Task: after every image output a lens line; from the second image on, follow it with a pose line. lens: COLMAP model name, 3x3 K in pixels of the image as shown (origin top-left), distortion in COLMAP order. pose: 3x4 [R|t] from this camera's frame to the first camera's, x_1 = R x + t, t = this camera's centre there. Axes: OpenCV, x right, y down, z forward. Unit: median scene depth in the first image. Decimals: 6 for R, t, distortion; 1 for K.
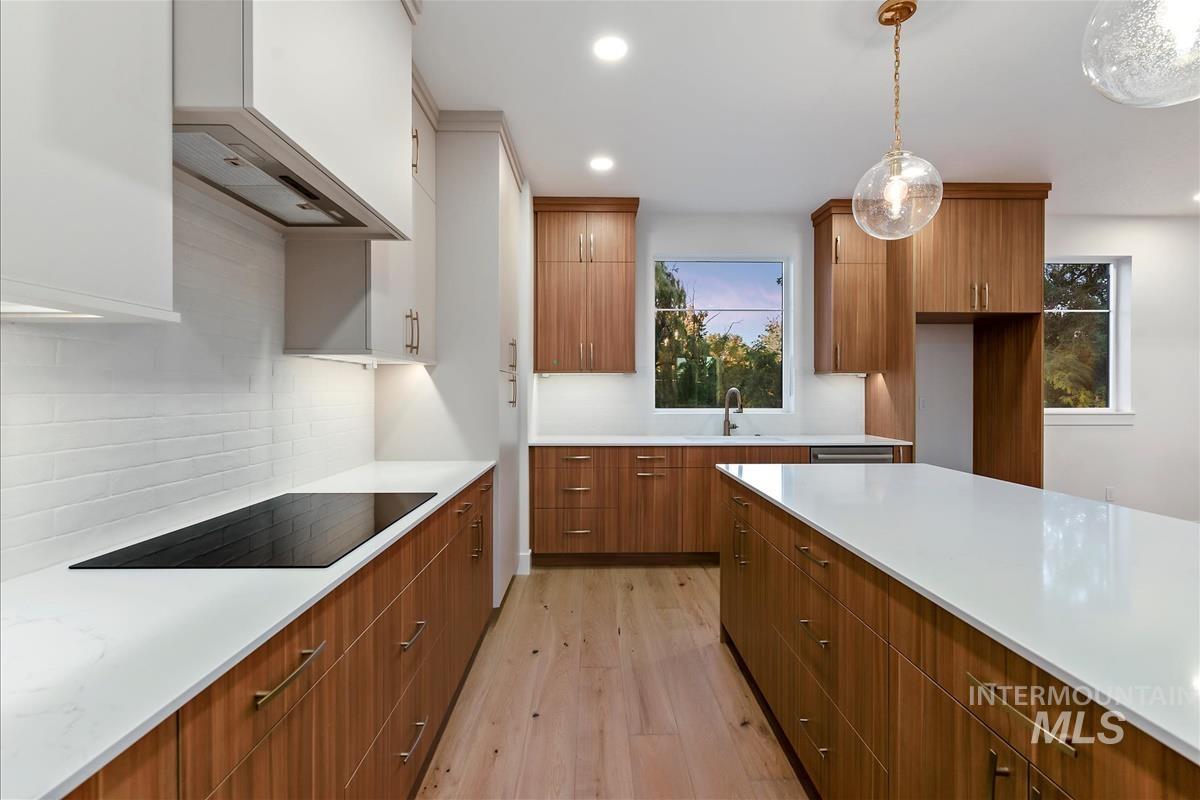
lens RADIAL K [[517.8, 0, 603.1], [0, 517.8, 394.4], [0, 0, 1]] dist [0.000708, -0.000070]
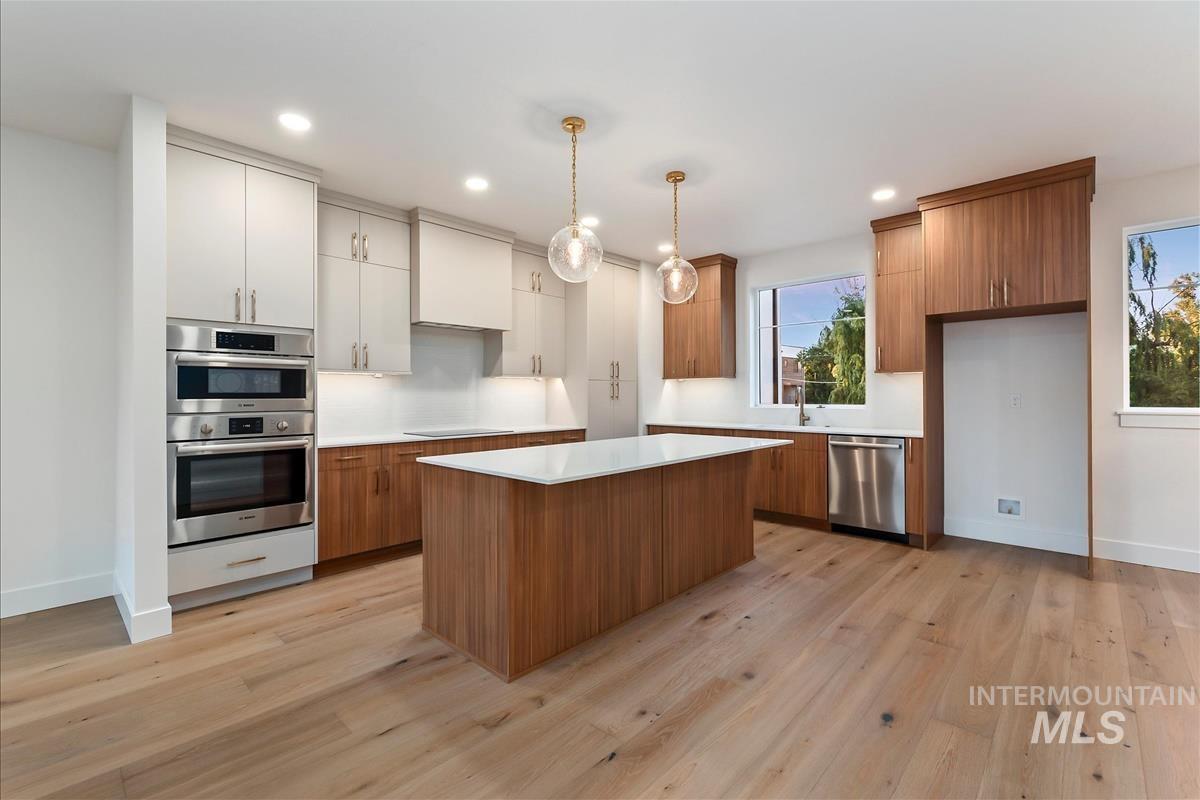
lens RADIAL K [[517.8, 0, 599.9], [0, 517.8, 393.1], [0, 0, 1]] dist [0.000708, -0.000070]
pose [[0.709277, -0.006272, -0.704902, 0.873865], [0.000639, 0.999966, -0.008254, 0.012926], [0.704929, 0.005404, 0.709257, -0.244147]]
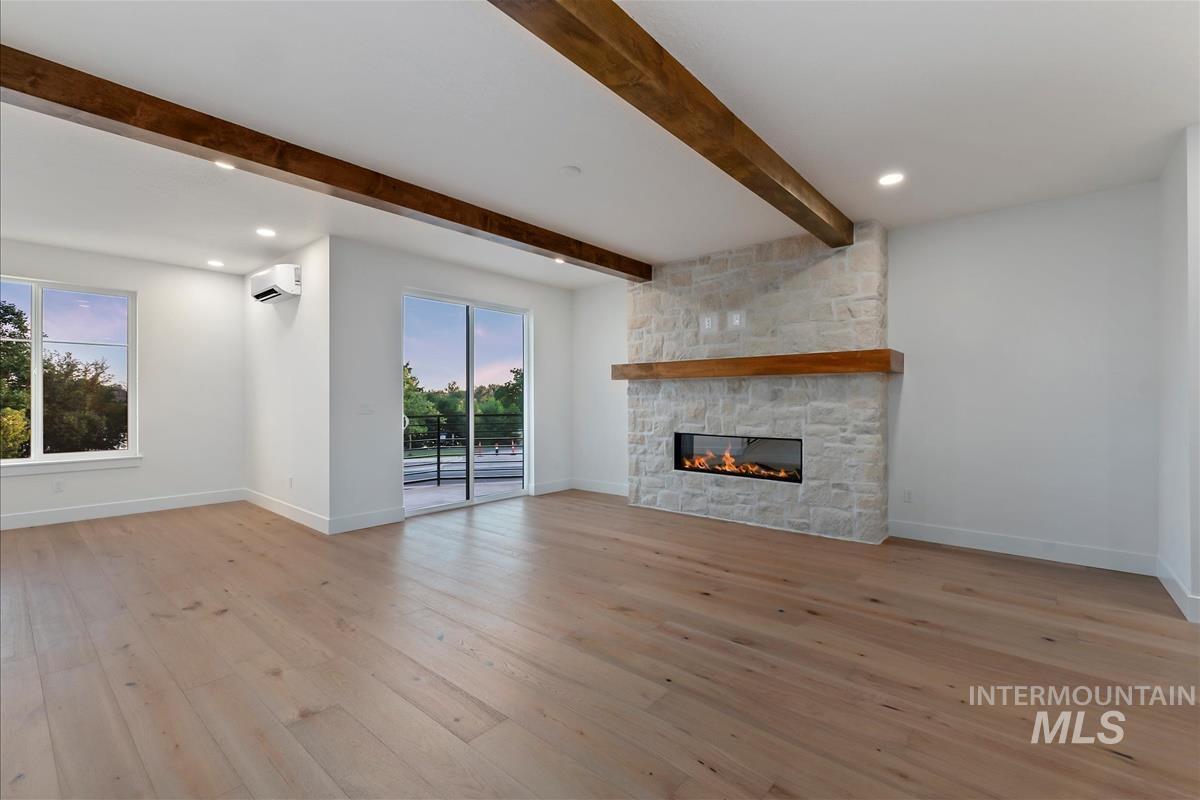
lens RADIAL K [[517.8, 0, 603.4], [0, 517.8, 397.1], [0, 0, 1]] dist [0.000708, -0.000070]
pose [[-0.664062, -0.002686, -0.747672, 1.098304], [-0.003446, 0.999994, -0.000532, 0.011674], [0.747669, 0.002223, -0.664068, -0.332977]]
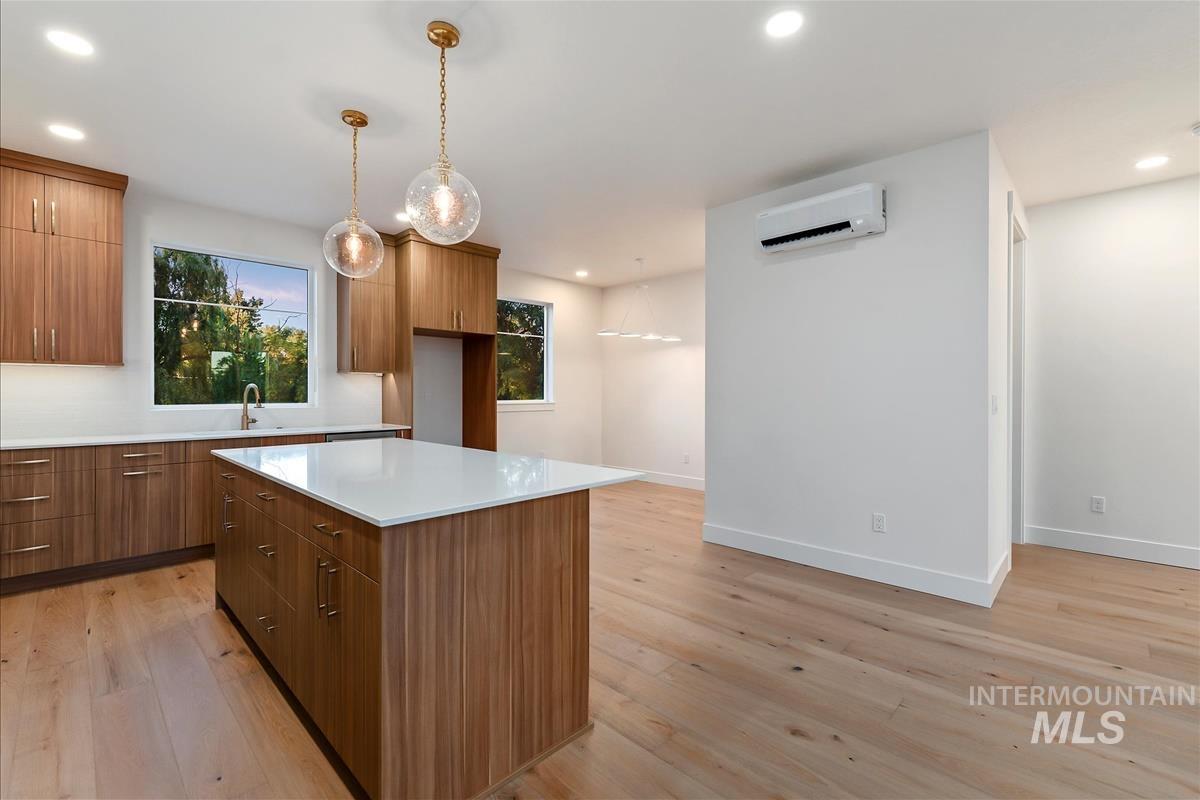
lens RADIAL K [[517.8, 0, 602.6], [0, 517.8, 393.9], [0, 0, 1]] dist [0.000708, -0.000070]
pose [[0.713706, -0.000917, 0.700445, 0.027971], [0.002905, 0.999994, -0.001650, 0.013348], [-0.700440, 0.003212, 0.713704, -0.266954]]
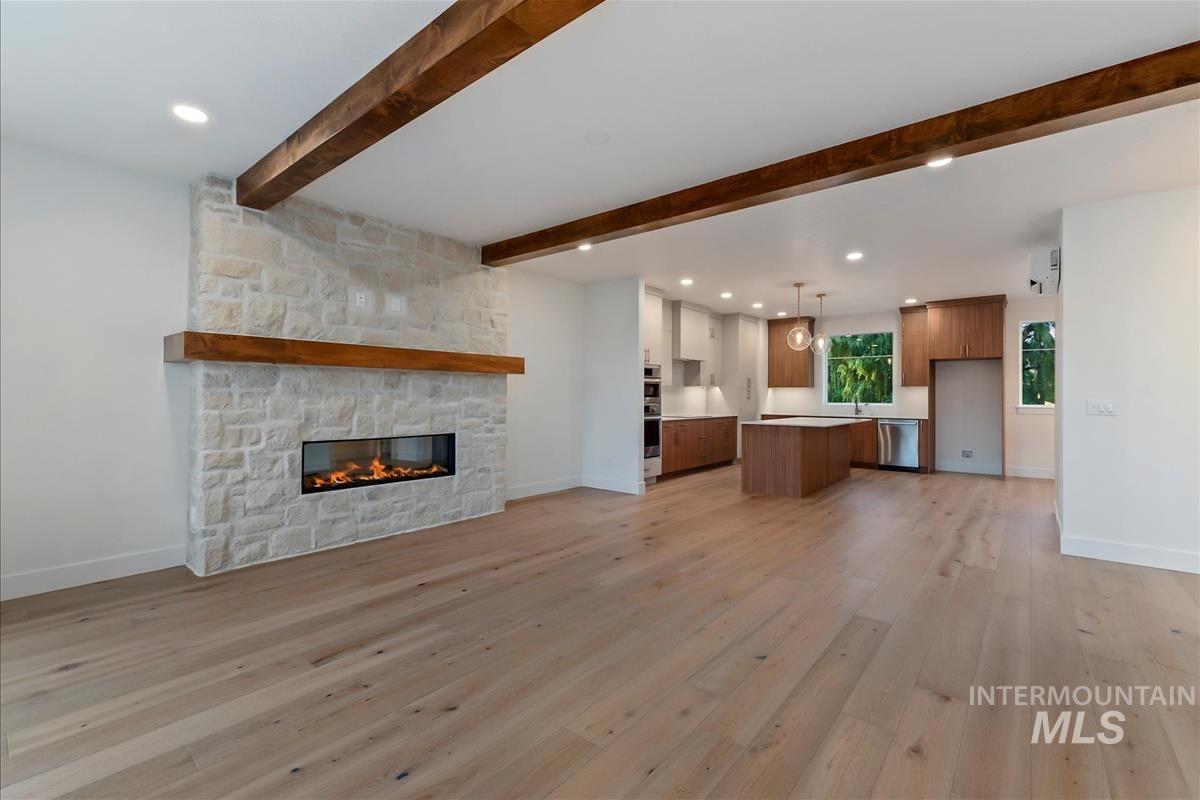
lens RADIAL K [[517.8, 0, 598.7], [0, 517.8, 393.3], [0, 0, 1]] dist [0.000708, -0.000070]
pose [[0.752516, -0.000715, -0.658574, 0.989164], [-0.007453, 0.999926, -0.009602, 0.019126], [0.658532, 0.012134, 0.752455, -1.592144]]
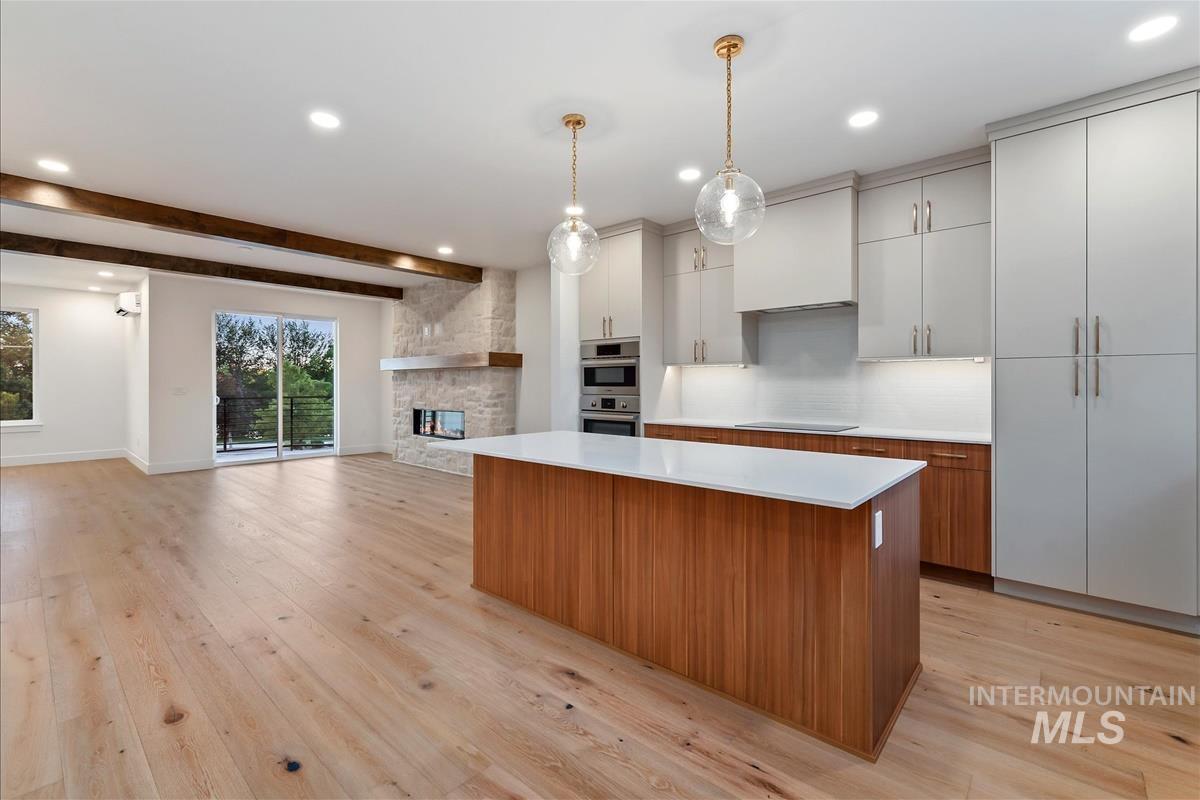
lens RADIAL K [[517.8, 0, 603.1], [0, 517.8, 384.6], [0, 0, 1]] dist [0.000708, -0.000070]
pose [[-0.681295, 0.000663, -0.732009, 0.853171], [-0.003646, 0.999984, 0.004300, 0.004293], [0.732000, 0.005598, -0.681282, 0.842787]]
